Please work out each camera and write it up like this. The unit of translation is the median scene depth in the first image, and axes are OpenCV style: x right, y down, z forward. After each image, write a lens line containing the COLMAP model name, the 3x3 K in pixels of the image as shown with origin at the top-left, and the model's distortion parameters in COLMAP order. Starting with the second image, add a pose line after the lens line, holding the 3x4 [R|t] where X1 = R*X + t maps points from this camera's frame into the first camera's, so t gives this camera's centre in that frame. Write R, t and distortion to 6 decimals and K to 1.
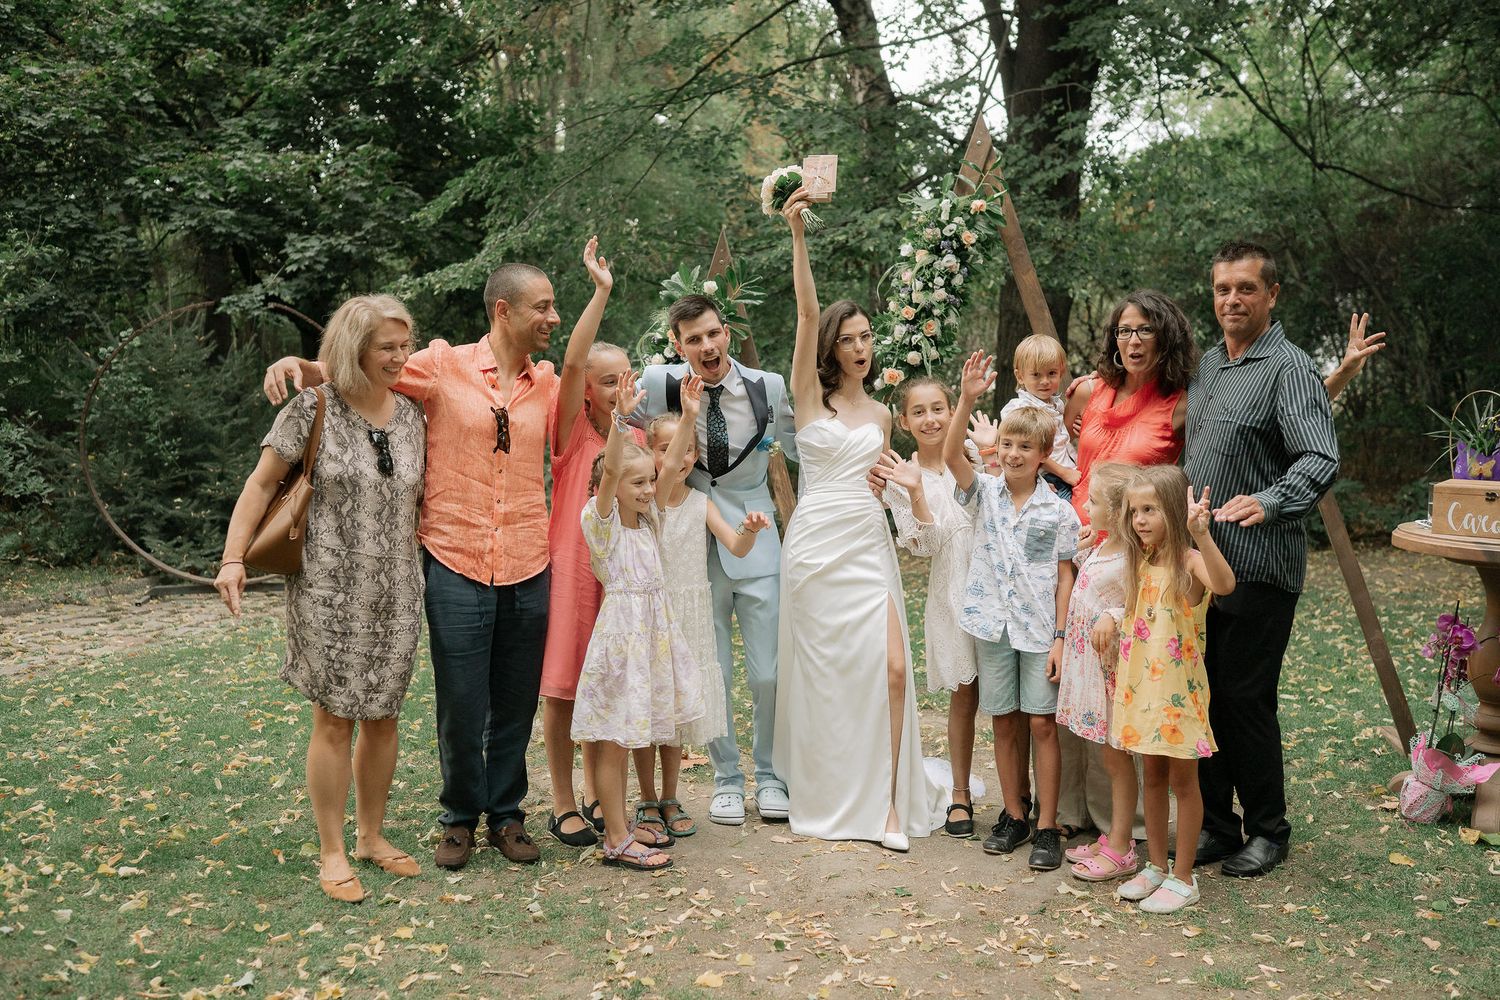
lens RADIAL K [[1410.8, 0, 740.4], [0, 1410.8, 503.8], [0, 0, 1]] dist [0.001305, 0.000000]
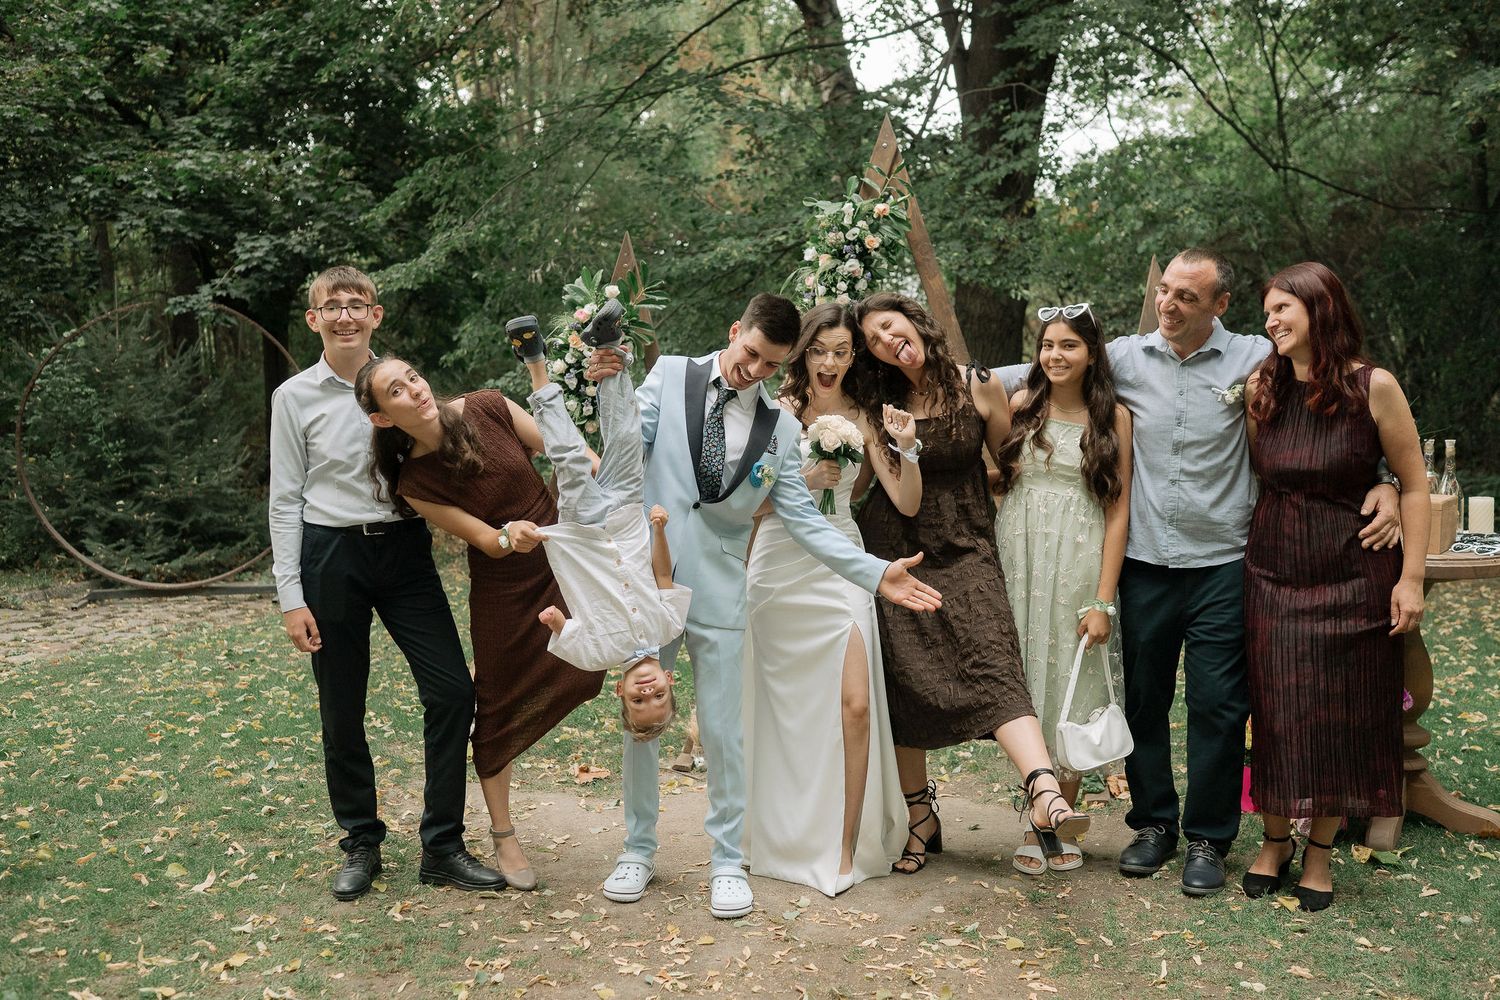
lens RADIAL K [[1410.8, 0, 742.4], [0, 1410.8, 497.3], [0, 0, 1]] dist [0.001305, 0.000000]
pose [[0.999989, -0.000092, 0.004699, 0.035859], [0.000102, 0.999998, -0.002062, -0.004650], [-0.004699, 0.002063, 0.999987, 0.009686]]
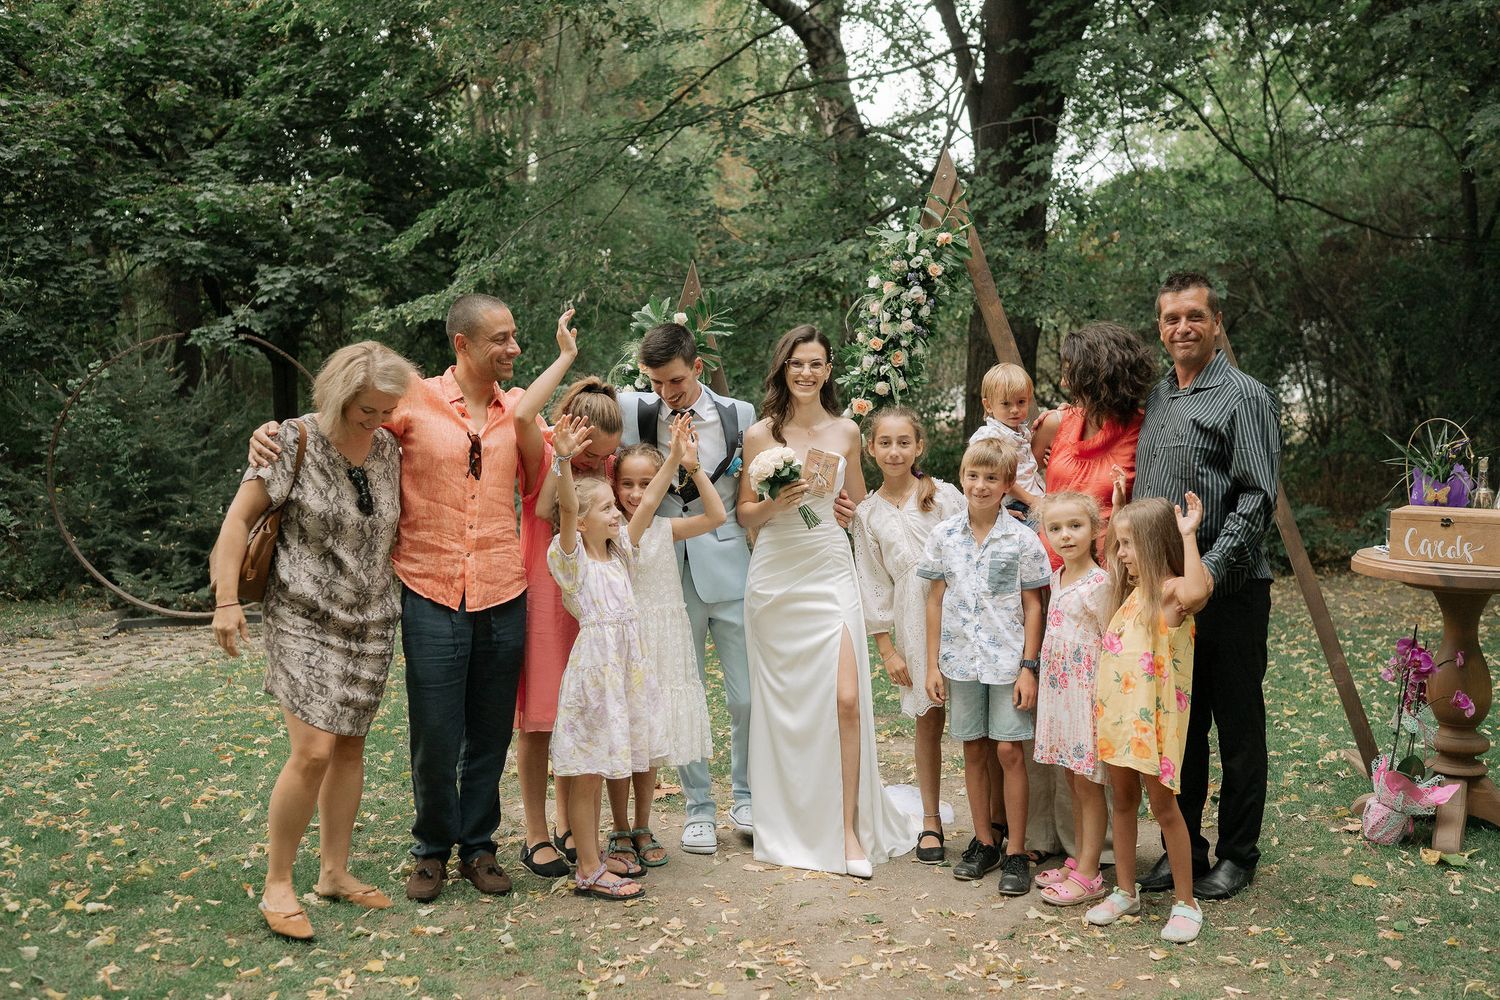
lens RADIAL K [[1410.8, 0, 746.9], [0, 1410.8, 502.0], [0, 0, 1]] dist [0.001305, 0.000000]
pose [[0.999721, -0.005163, 0.023068, 0.001230], [0.005656, 0.999755, -0.021380, -0.000401], [-0.022952, 0.021504, 0.999505, -0.003877]]
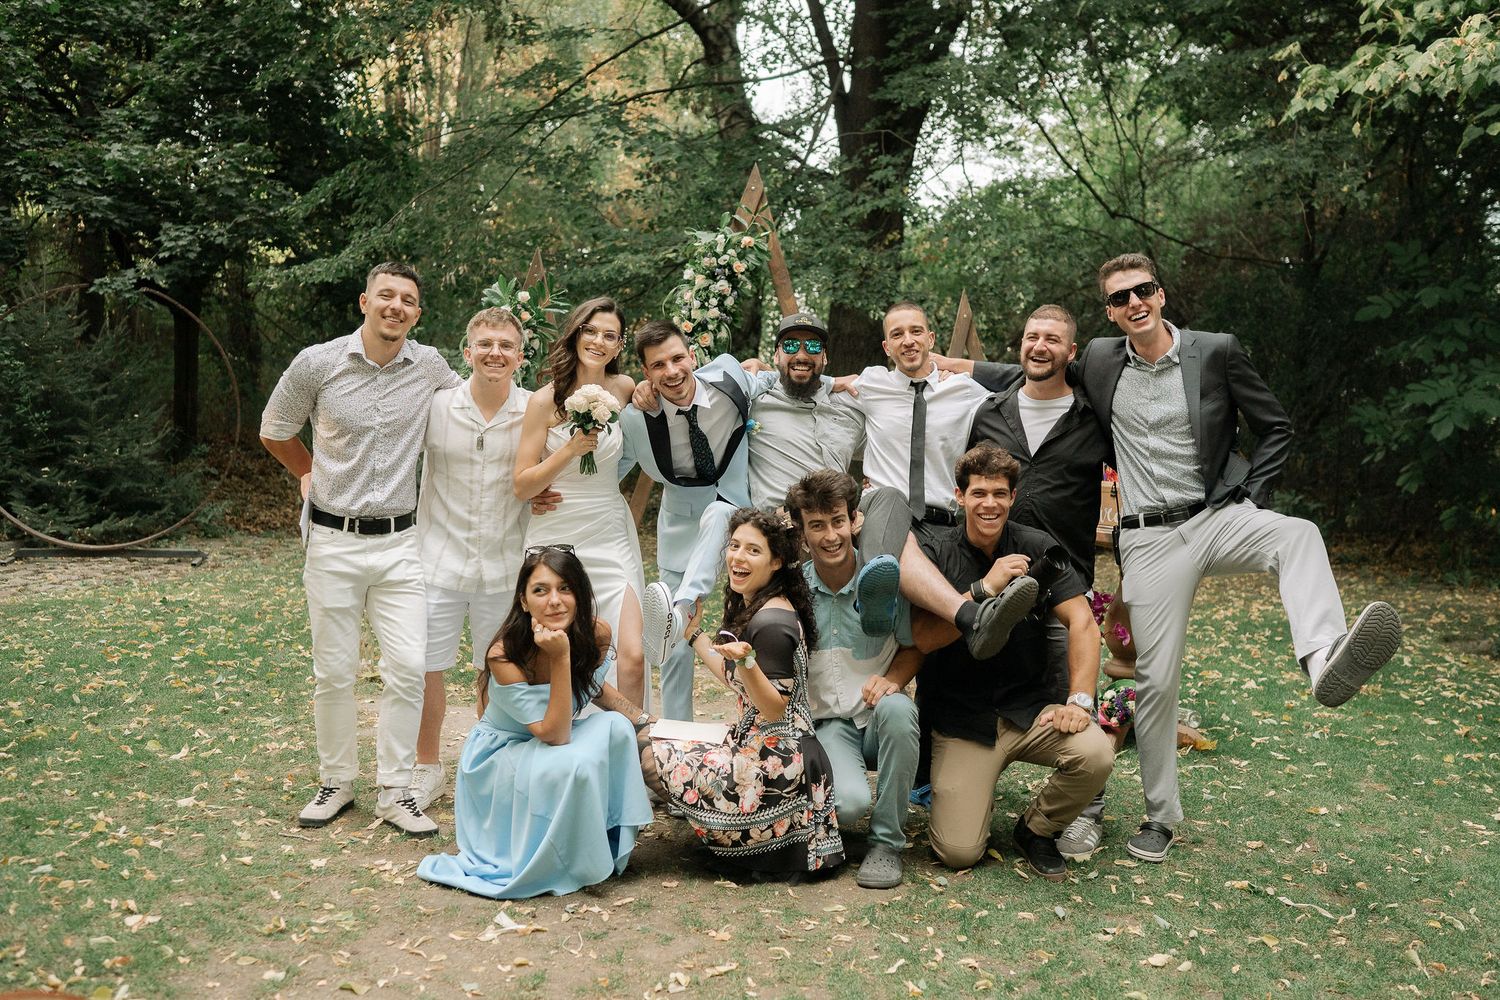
lens RADIAL K [[1410.8, 0, 750.4], [0, 1410.8, 506.4], [0, 0, 1]] dist [0.001305, 0.000000]
pose [[0.995449, 0.037787, 0.087479, 0.039488], [-0.037483, 0.999284, -0.005109, 0.011979], [-0.087609, 0.001806, 0.996153, -0.109817]]
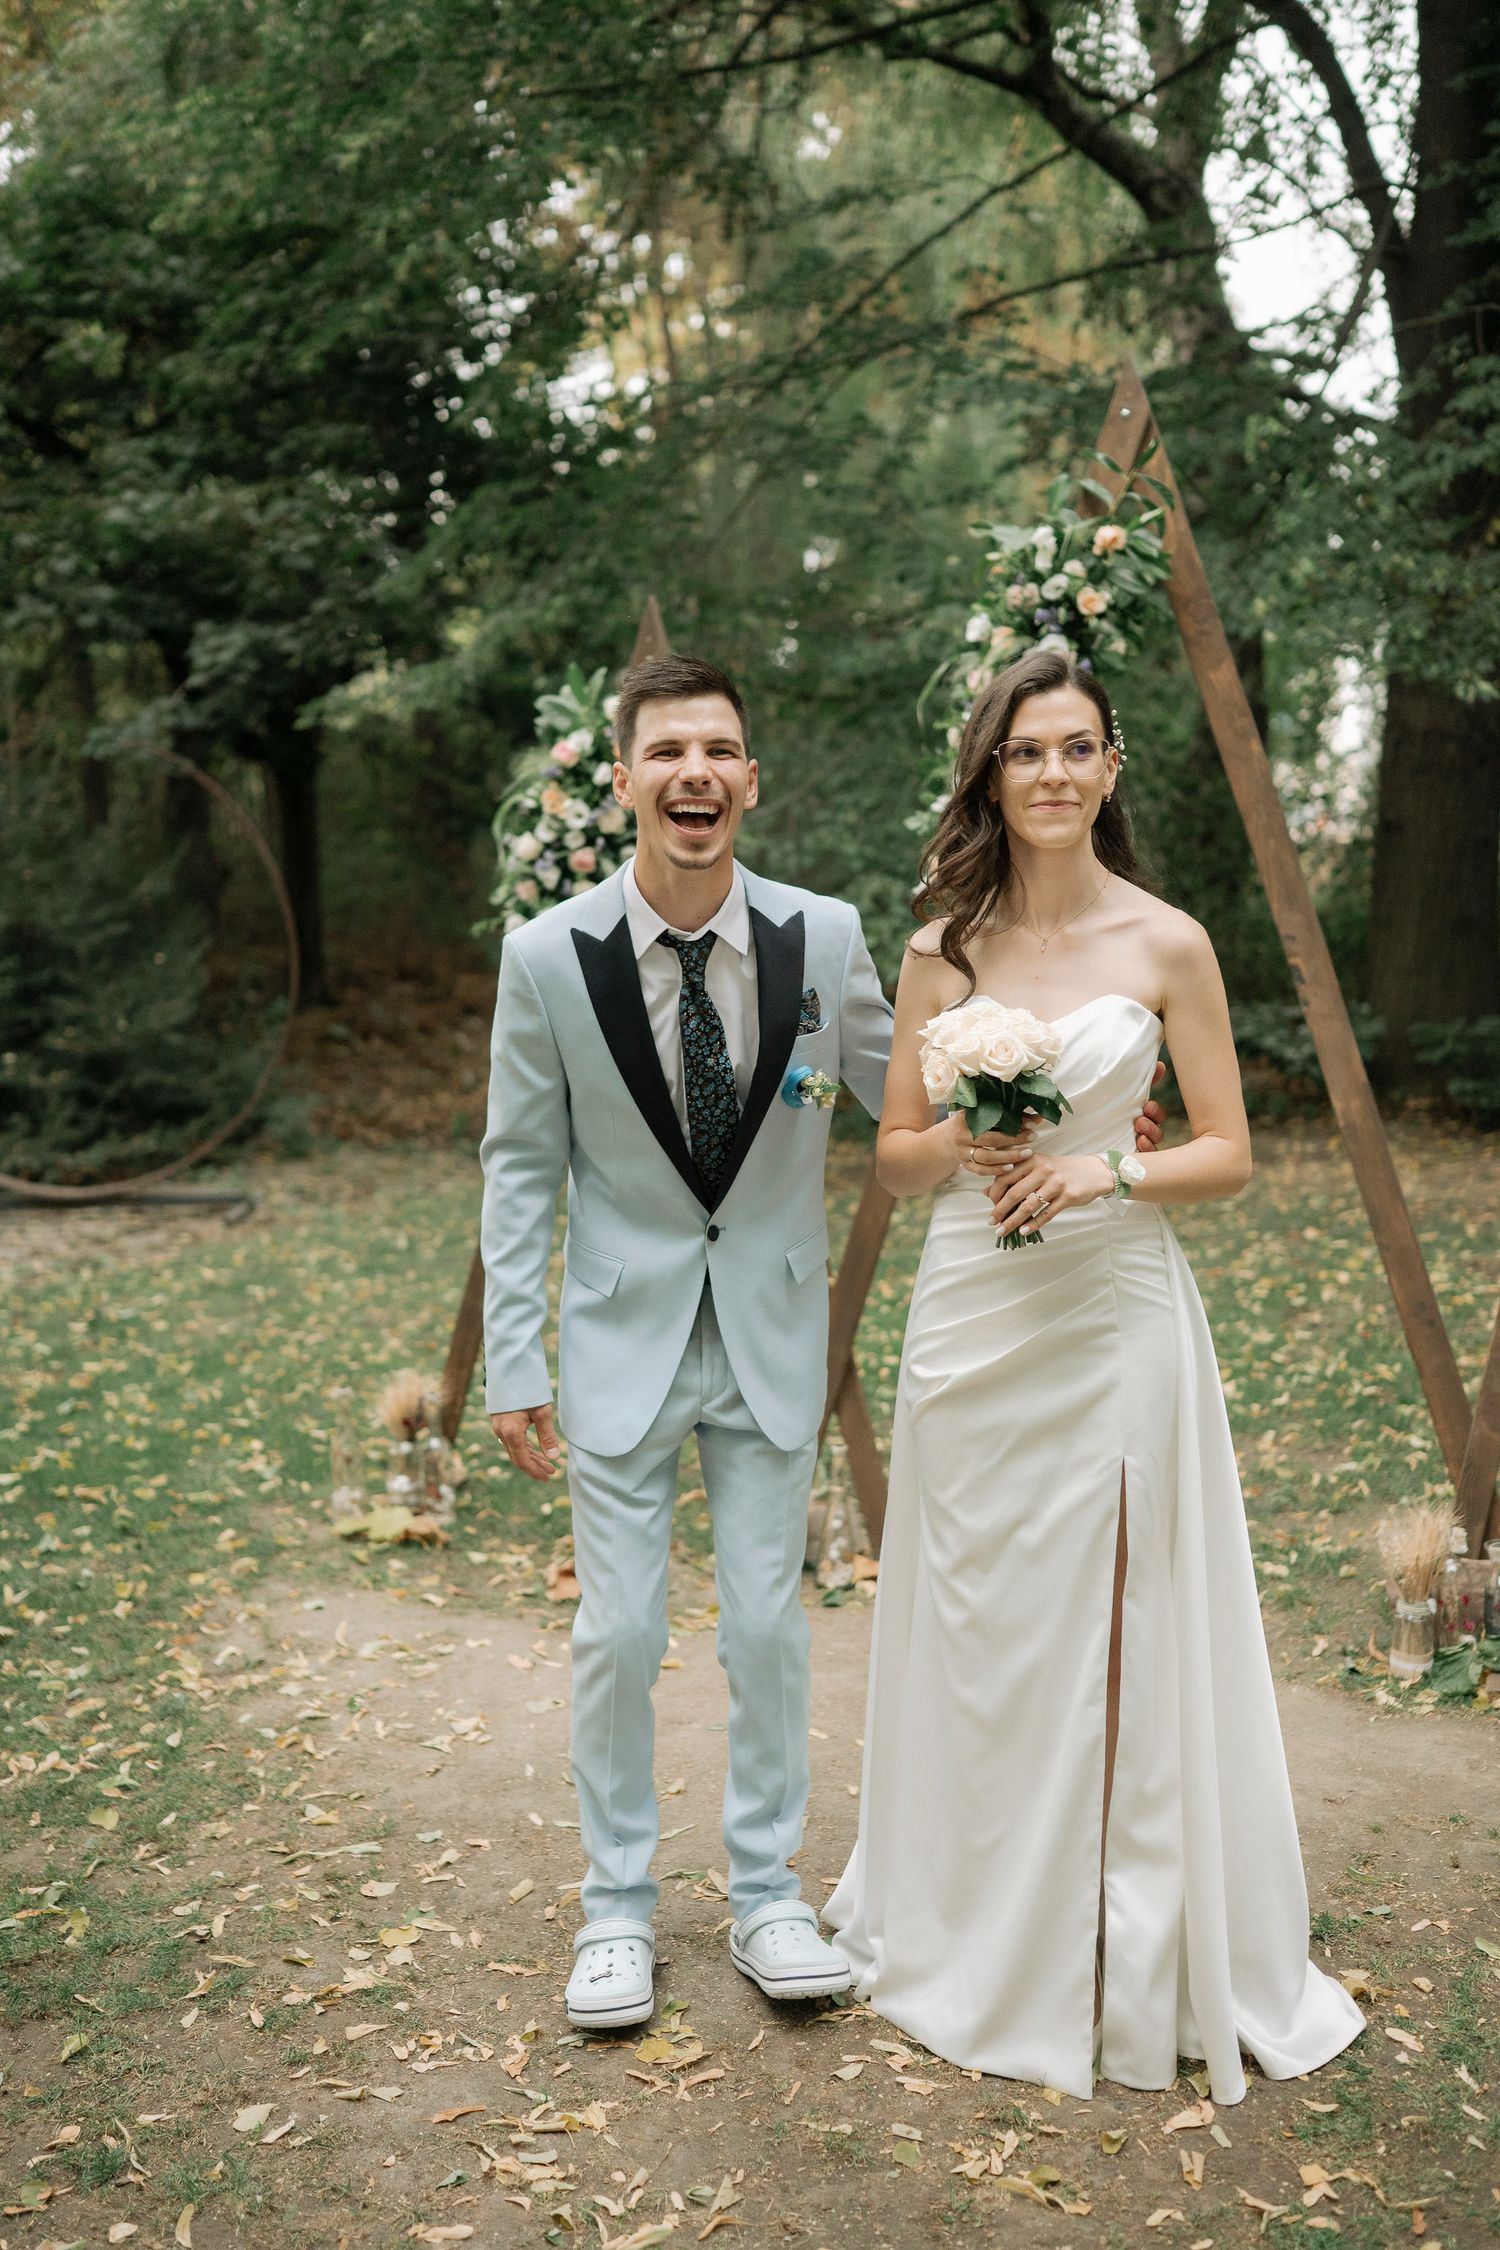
lens RADIAL K [[2116.2, 0, 775.1], [0, 2116.2, 1132.2], [0, 0, 1]] dist [0.001305, 0.000000]
pose [[0.987434, 0.009632, -0.157740, 0.091904], [-0.000446, 0.998307, 0.058168, -0.022006], [0.158033, -0.057366, 0.985766, 0.115146]]
